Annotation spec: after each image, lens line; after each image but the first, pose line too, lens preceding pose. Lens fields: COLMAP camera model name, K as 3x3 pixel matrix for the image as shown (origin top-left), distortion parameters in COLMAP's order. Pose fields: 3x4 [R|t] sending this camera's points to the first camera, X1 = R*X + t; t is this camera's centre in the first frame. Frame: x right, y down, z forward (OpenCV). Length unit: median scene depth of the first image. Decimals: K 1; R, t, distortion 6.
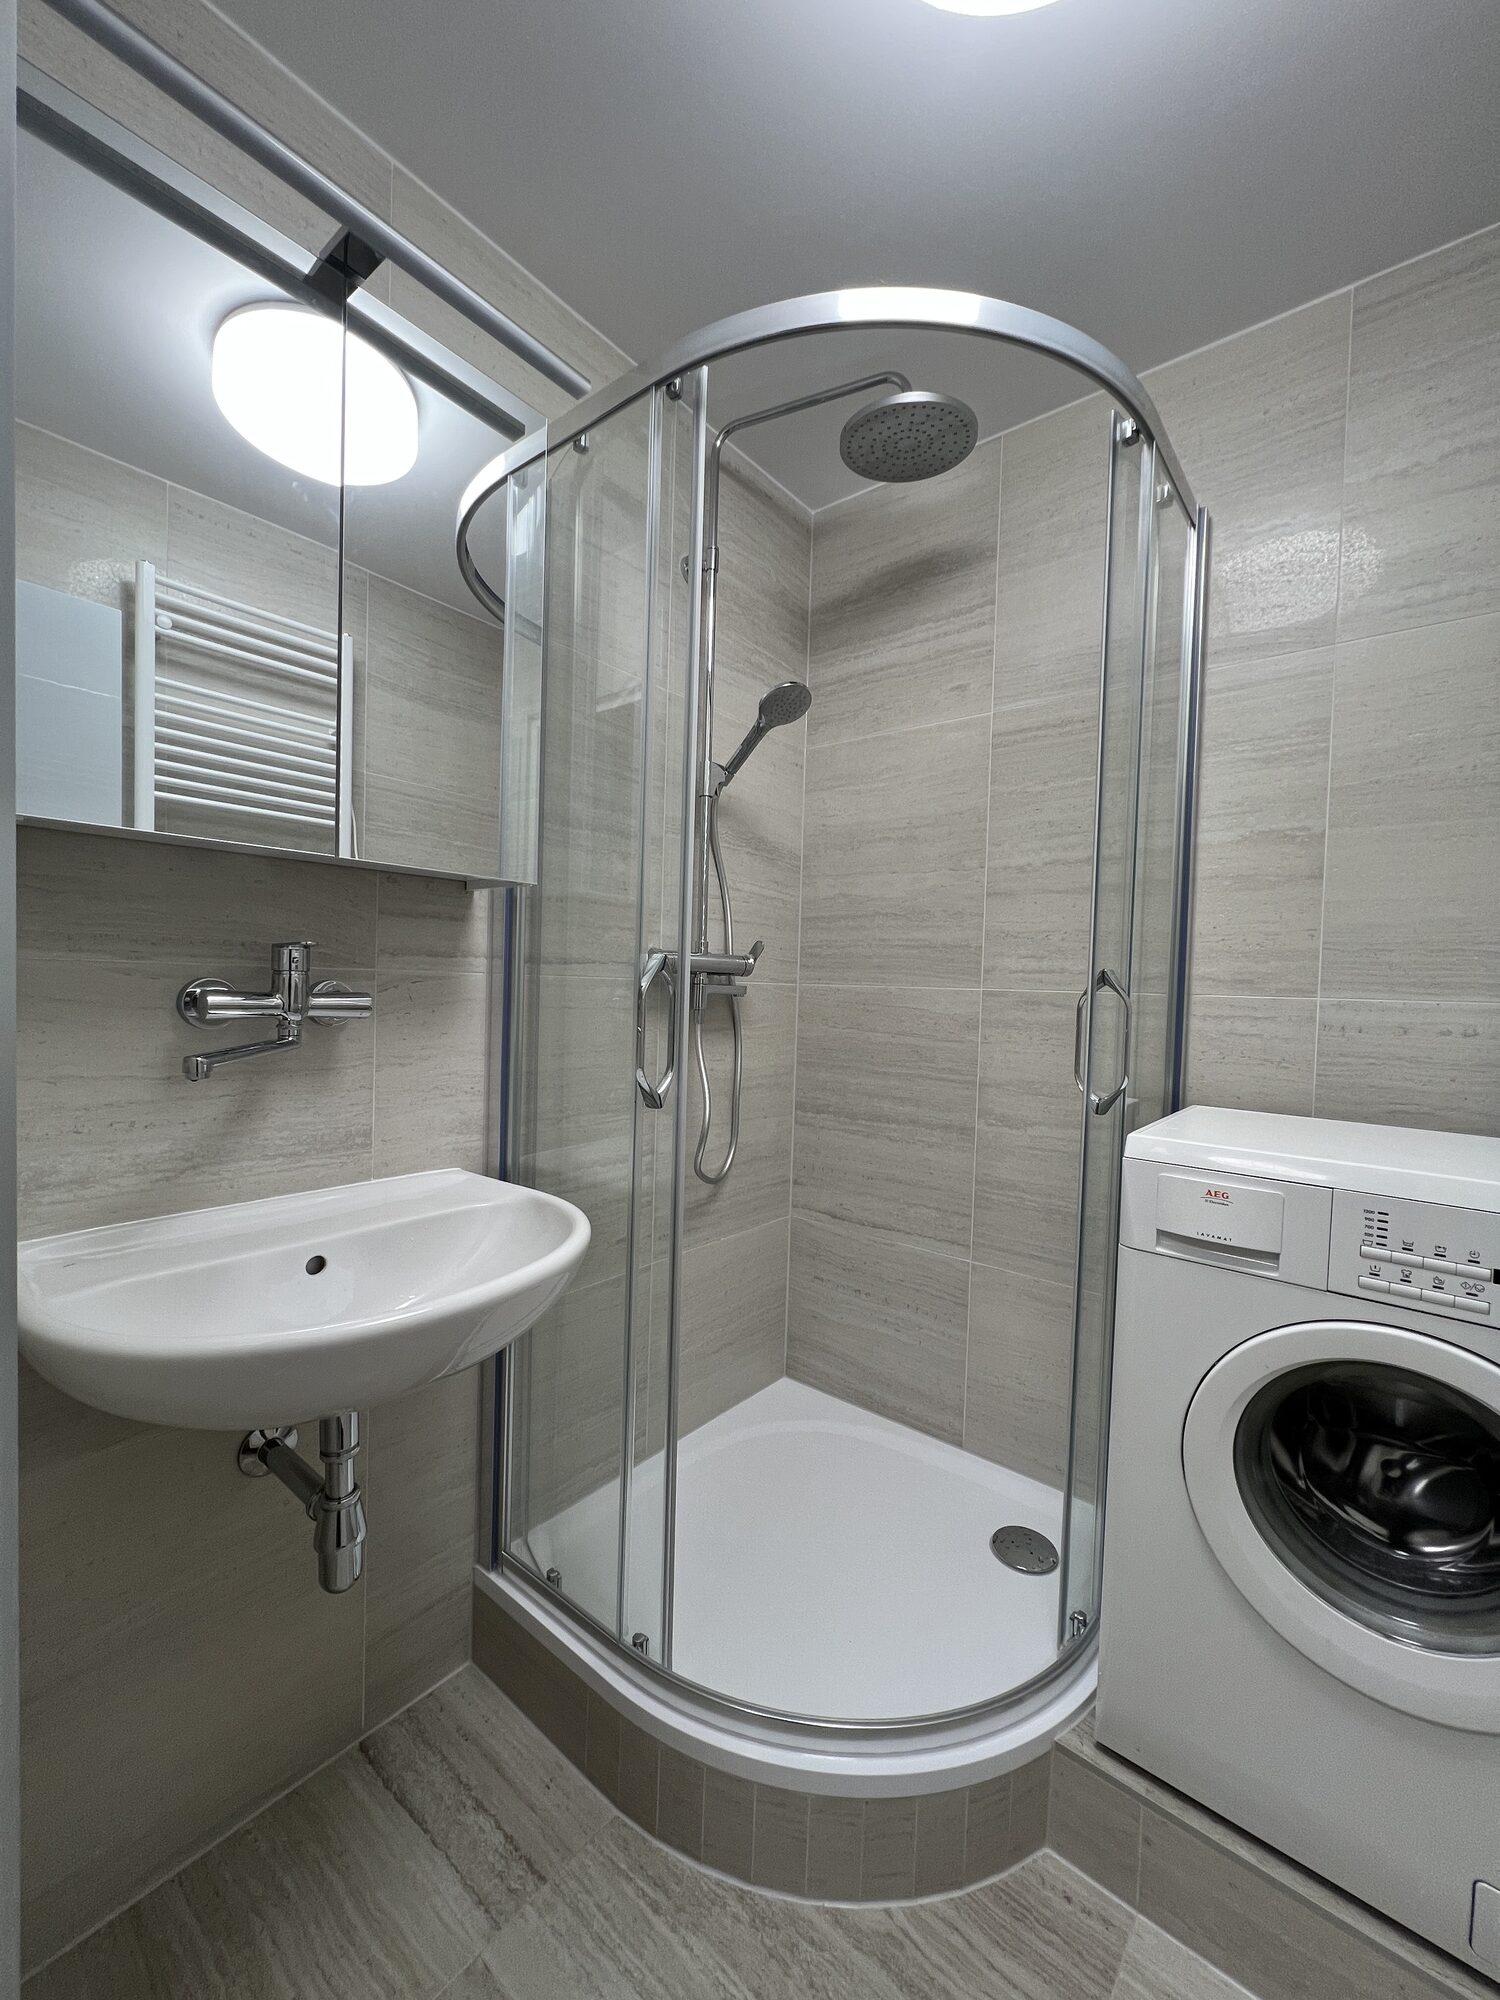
lens RADIAL K [[796.3, 0, 743.9], [0, 796.3, 1005.9], [0, 0, 1]] dist [-0.001391, 0.000391]
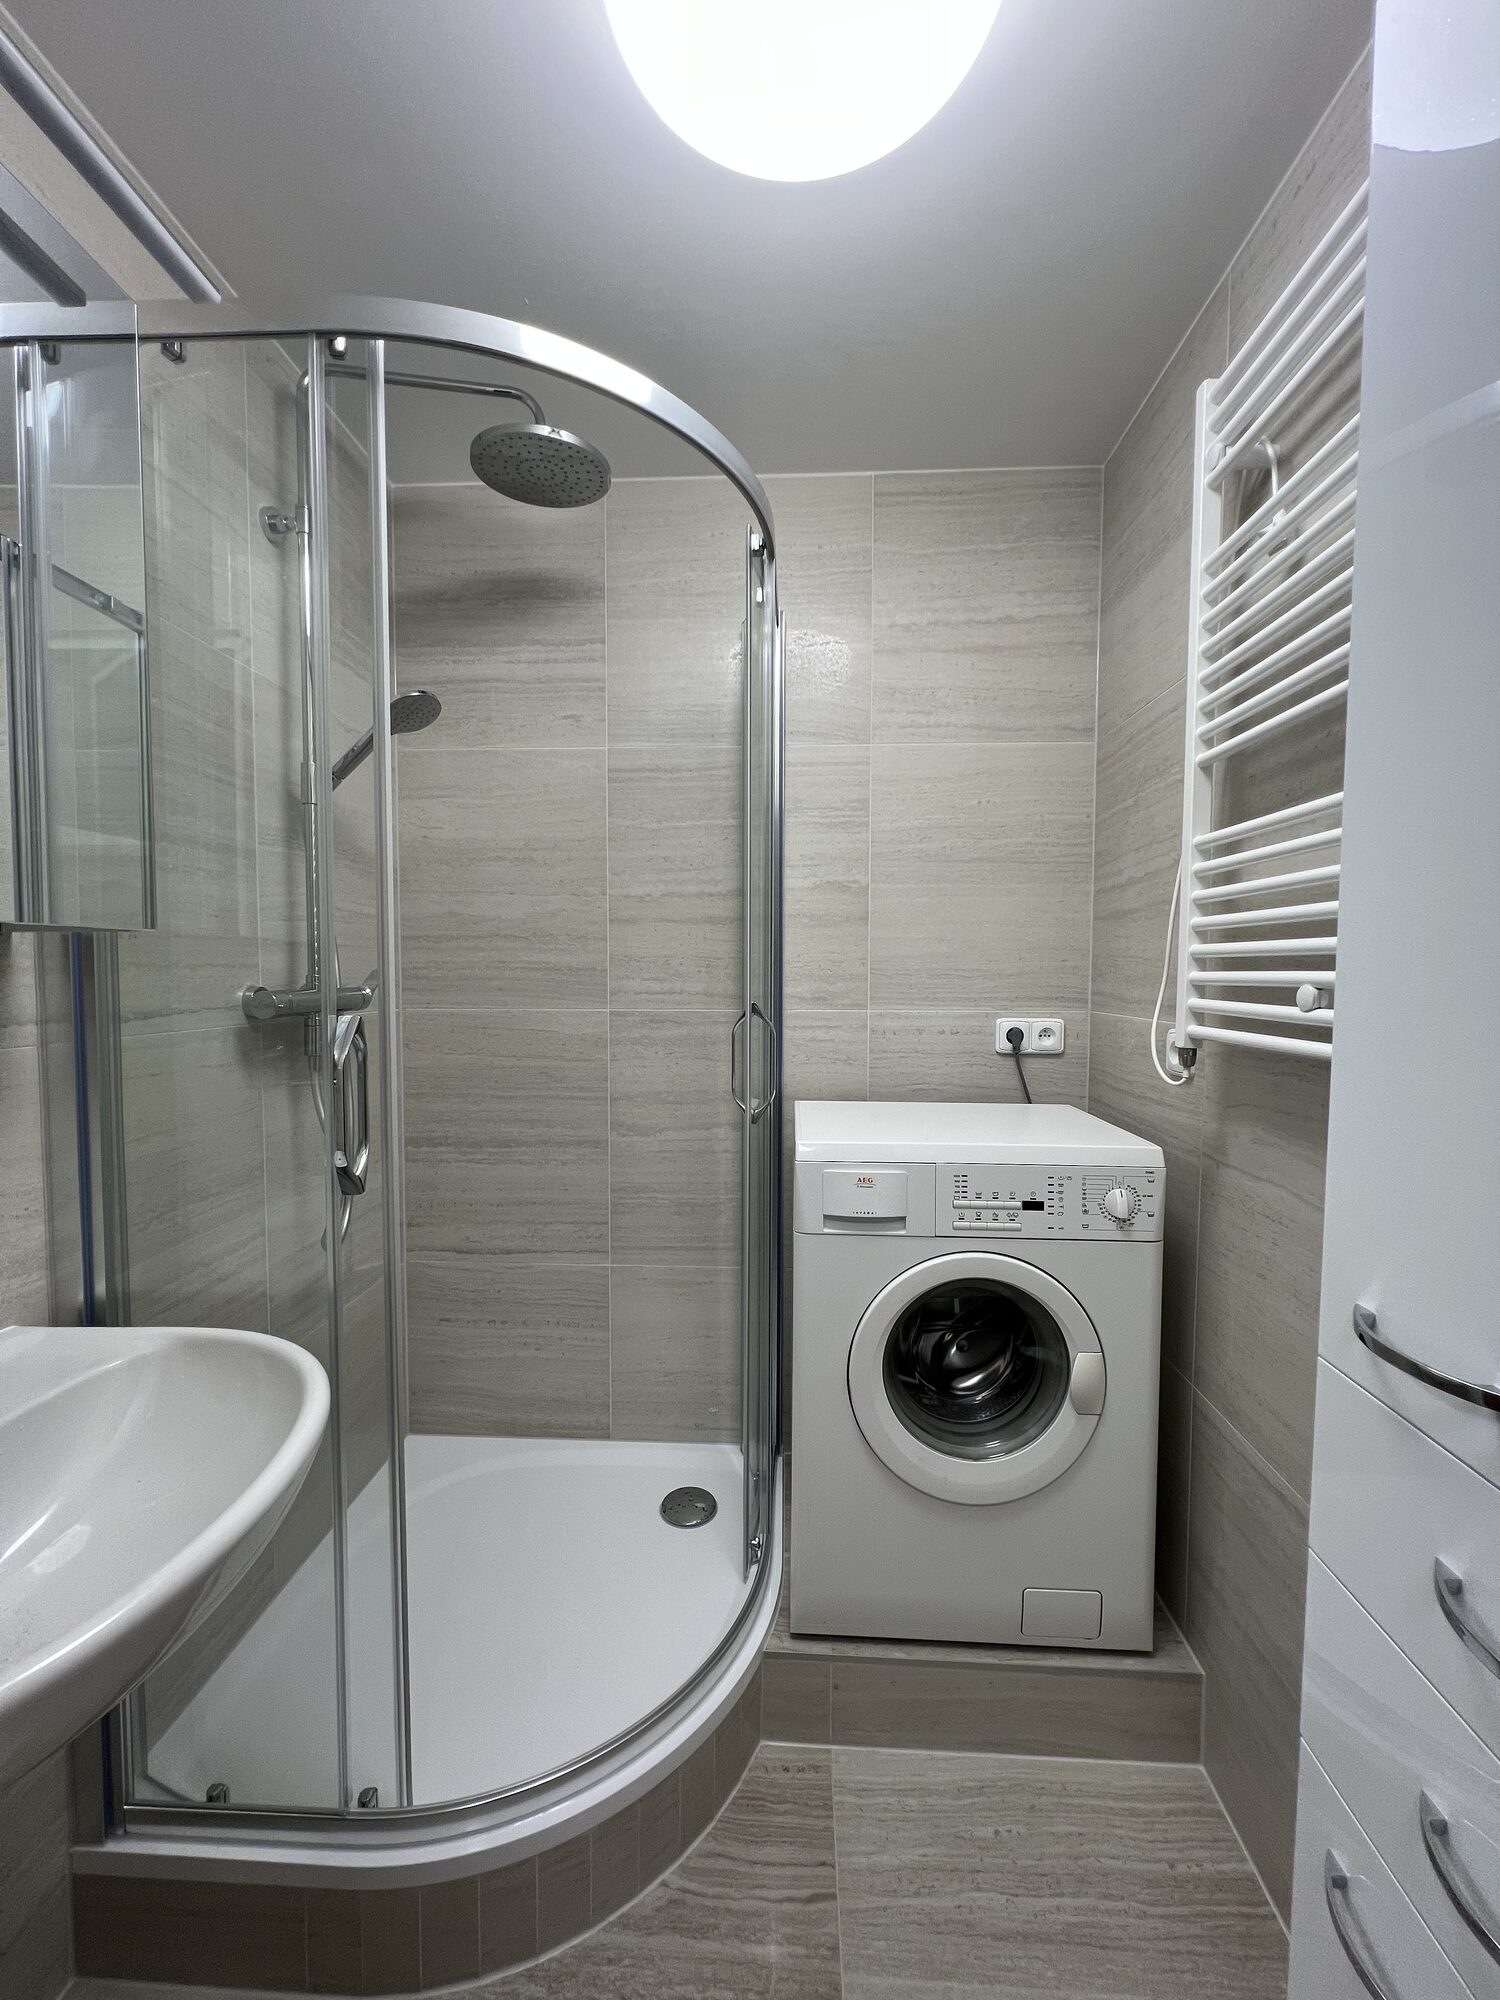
lens RADIAL K [[796.3, 0, 743.9], [0, 796.3, 1005.9], [0, 0, 1]] dist [-0.001391, 0.000391]
pose [[0.803198, -0.056648, 0.593012, -0.226989], [0.039107, 0.998335, 0.042399, -0.078751], [-0.594427, -0.010864, 0.804076, 0.049858]]
